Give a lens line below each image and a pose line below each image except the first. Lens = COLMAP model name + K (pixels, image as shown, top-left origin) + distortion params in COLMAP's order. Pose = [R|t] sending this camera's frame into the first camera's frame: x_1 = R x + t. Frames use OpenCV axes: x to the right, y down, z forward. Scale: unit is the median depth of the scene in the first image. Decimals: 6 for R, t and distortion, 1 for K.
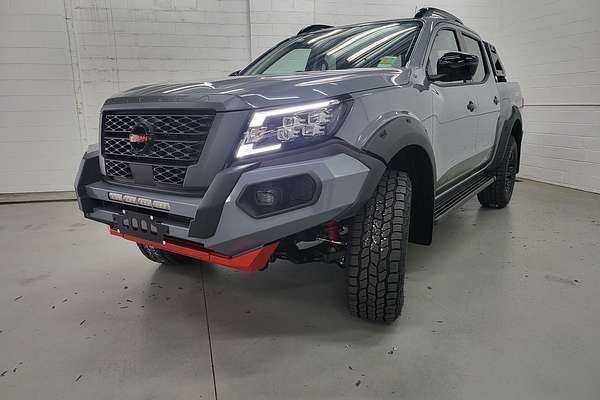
lens RADIAL K [[429.5, 0, 301.7], [0, 429.5, 199.6], [0, 0, 1]] dist [0.009706, -0.004761]
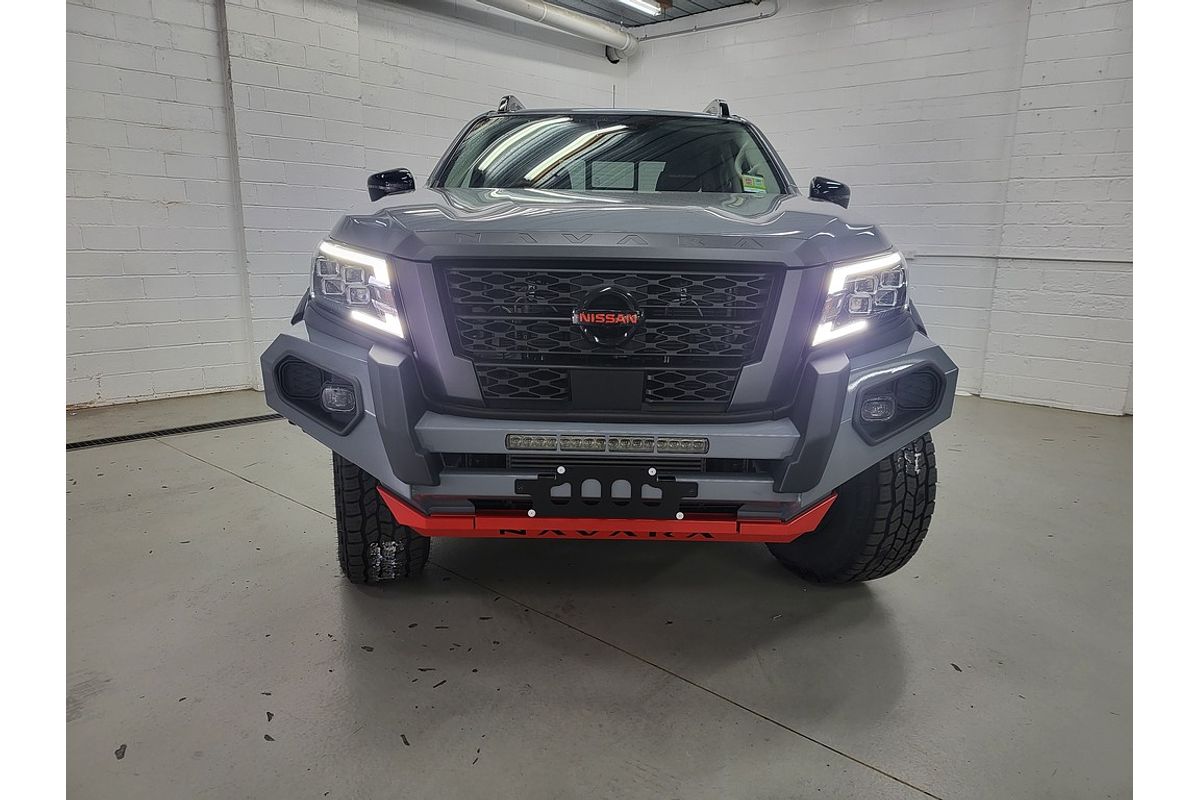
lens RADIAL K [[757.4, 0, 597.1], [0, 757.4, 396.4], [0, 0, 1]] dist [0.043195, -0.001113]
pose [[0.824947, -0.089429, 0.558091, -0.890084], [0.091706, 0.995498, 0.023963, -0.074495], [-0.557721, 0.031412, 0.829434, 0.284301]]
